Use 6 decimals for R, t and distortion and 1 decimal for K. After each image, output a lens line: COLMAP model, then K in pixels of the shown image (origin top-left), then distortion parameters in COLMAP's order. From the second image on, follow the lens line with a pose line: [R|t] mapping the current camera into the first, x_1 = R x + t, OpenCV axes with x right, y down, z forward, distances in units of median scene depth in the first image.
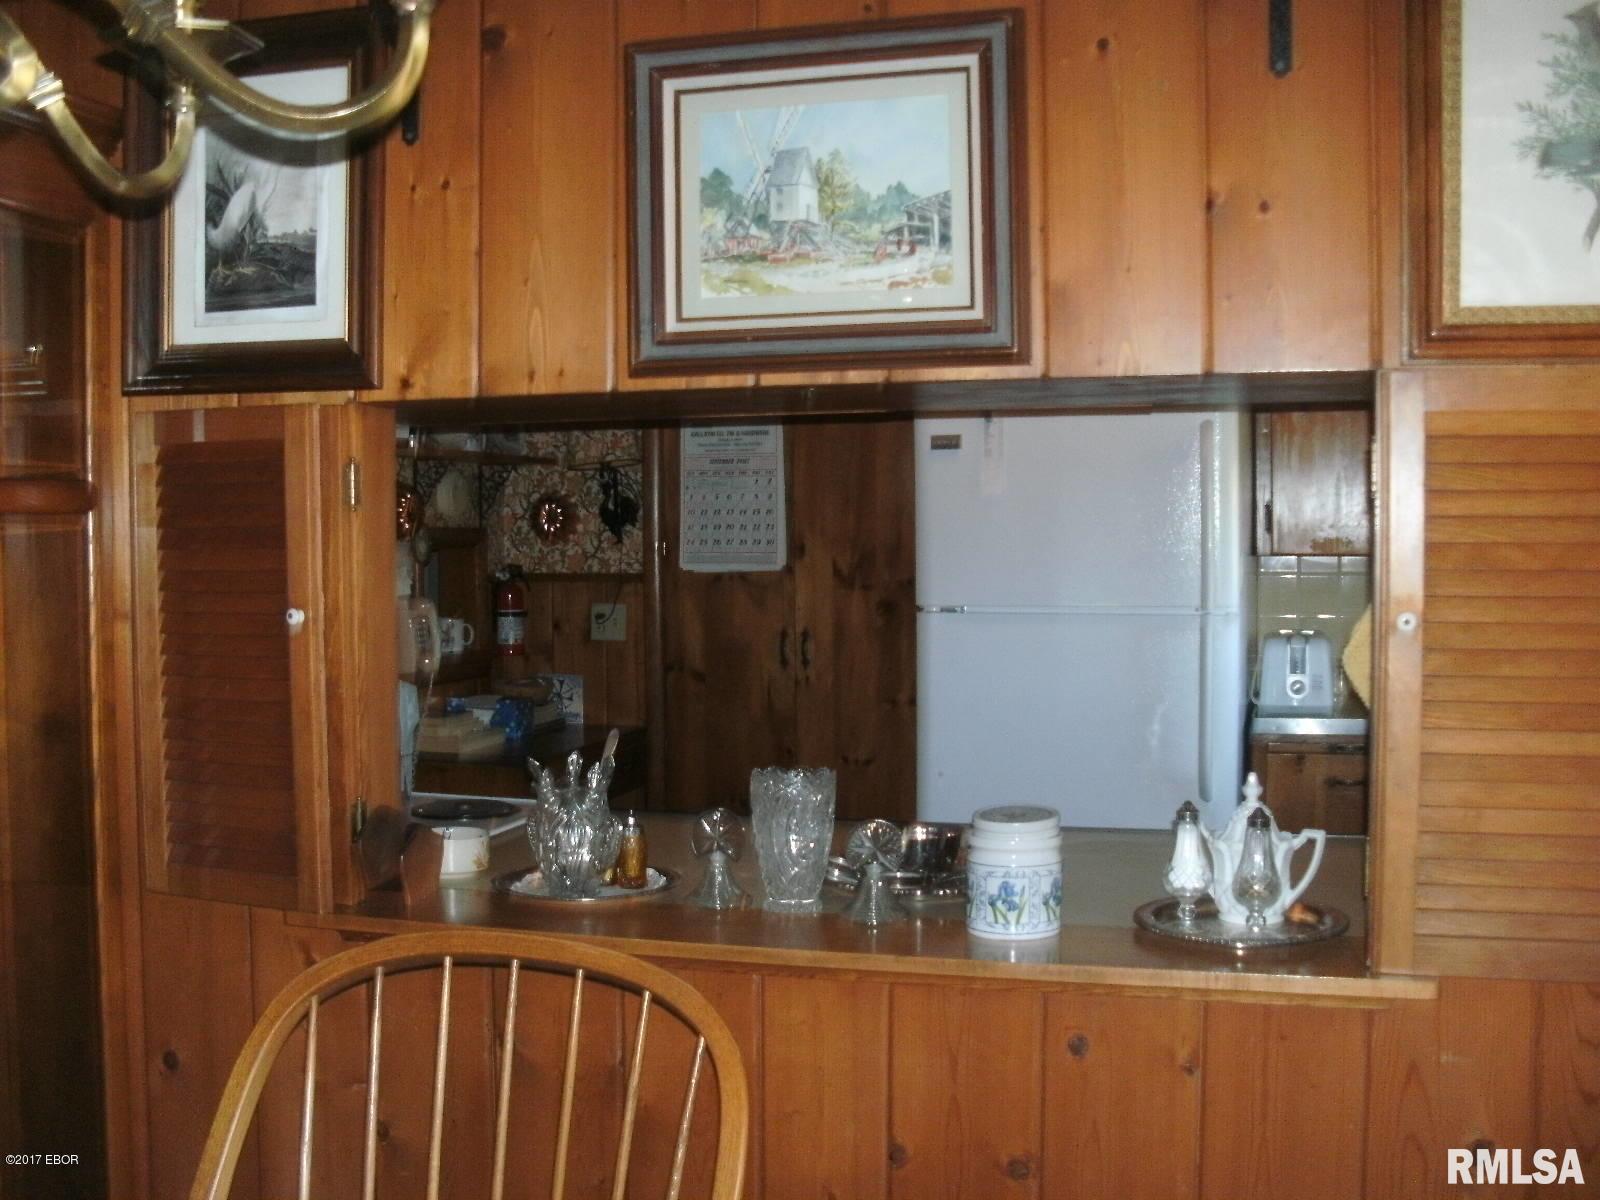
lens RADIAL K [[1716.5, 0, 800.0], [0, 1716.5, 600.0], [0, 0, 1]] dist [-0.243752, 0.303481]
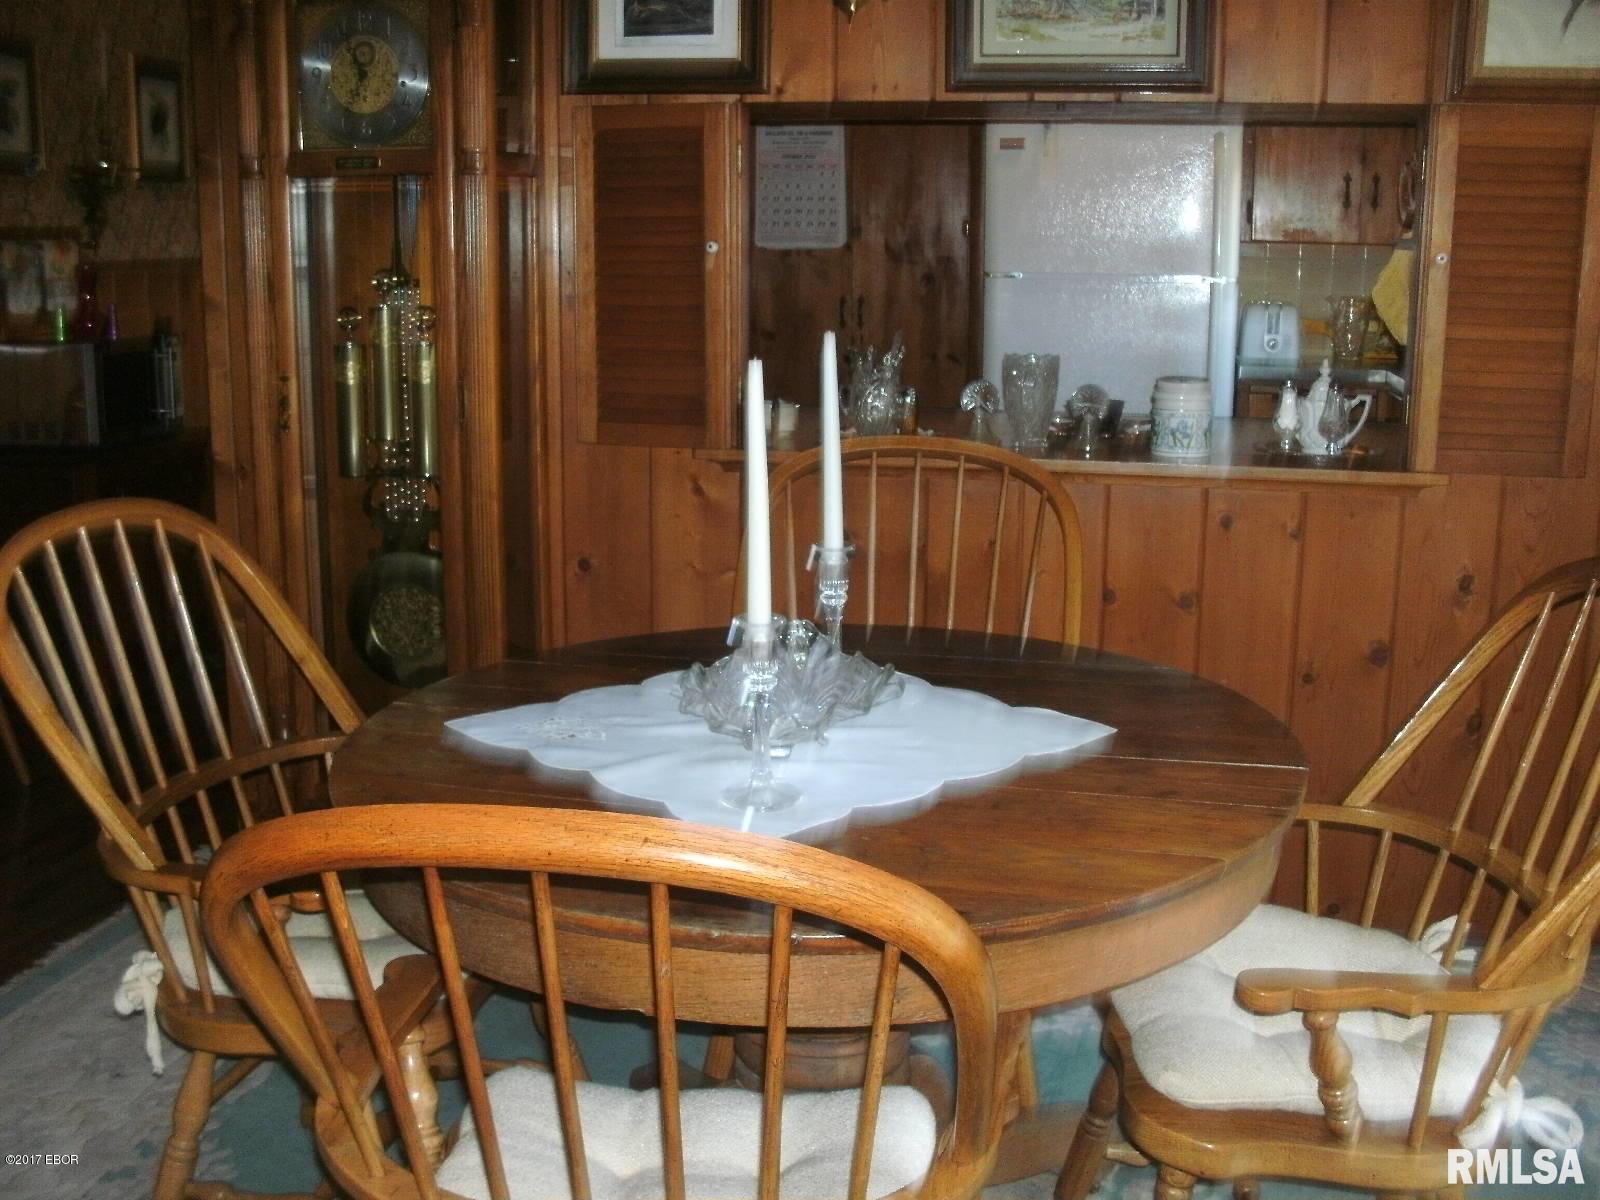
lens RADIAL K [[1716.5, 0, 800.0], [0, 1716.5, 600.0], [0, 0, 1]] dist [-0.243752, 0.303481]
pose [[0.996338, -0.006235, 0.085280, -0.352498], [-0.008229, 0.985717, 0.168207, 0.064165], [-0.085111, -0.168293, 0.982056, -0.528205]]
